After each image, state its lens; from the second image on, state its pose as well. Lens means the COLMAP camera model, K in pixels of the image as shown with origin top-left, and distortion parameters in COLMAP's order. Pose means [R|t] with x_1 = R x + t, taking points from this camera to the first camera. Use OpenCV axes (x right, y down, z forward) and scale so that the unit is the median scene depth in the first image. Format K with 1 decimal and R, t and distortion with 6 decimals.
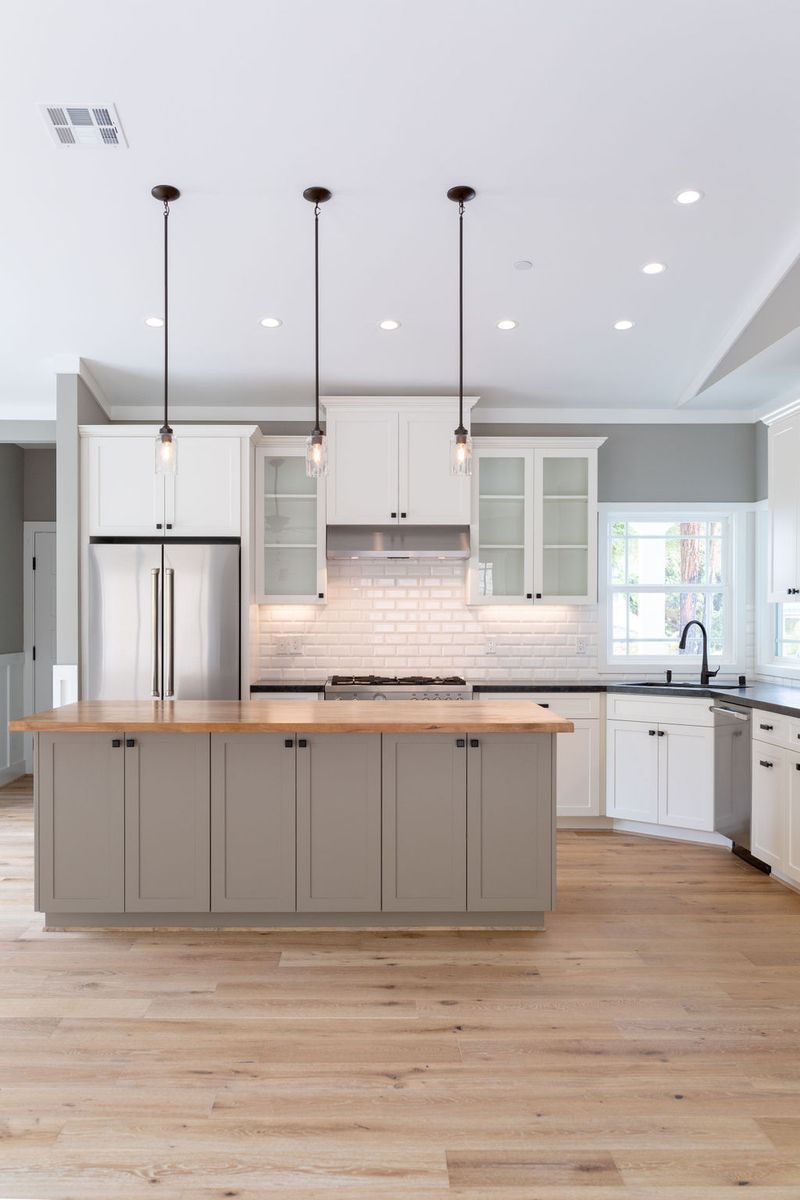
lens RADIAL K [[1139.6, 0, 355.0], [0, 1139.6, 633.7], [0, 0, 1]] dist [0.003752, 0.002170]
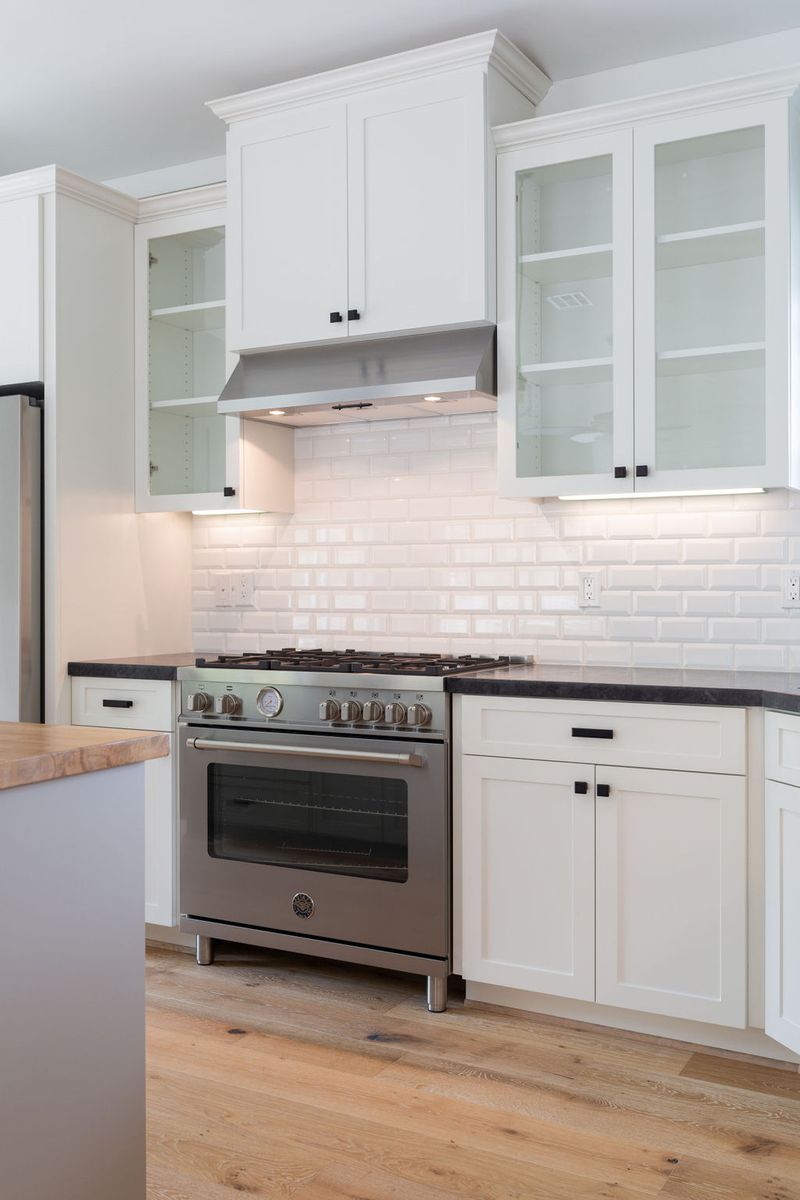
lens RADIAL K [[1154.8, 0, 397.9], [0, 1154.8, 588.0], [0, 0, 1]] dist [0.000922, 0.002688]
pose [[0.874662, -0.001968, -0.484729, 0.314501], [-0.004305, 0.999921, -0.011827, 0.017209], [0.484714, 0.012431, 0.874584, 0.629057]]
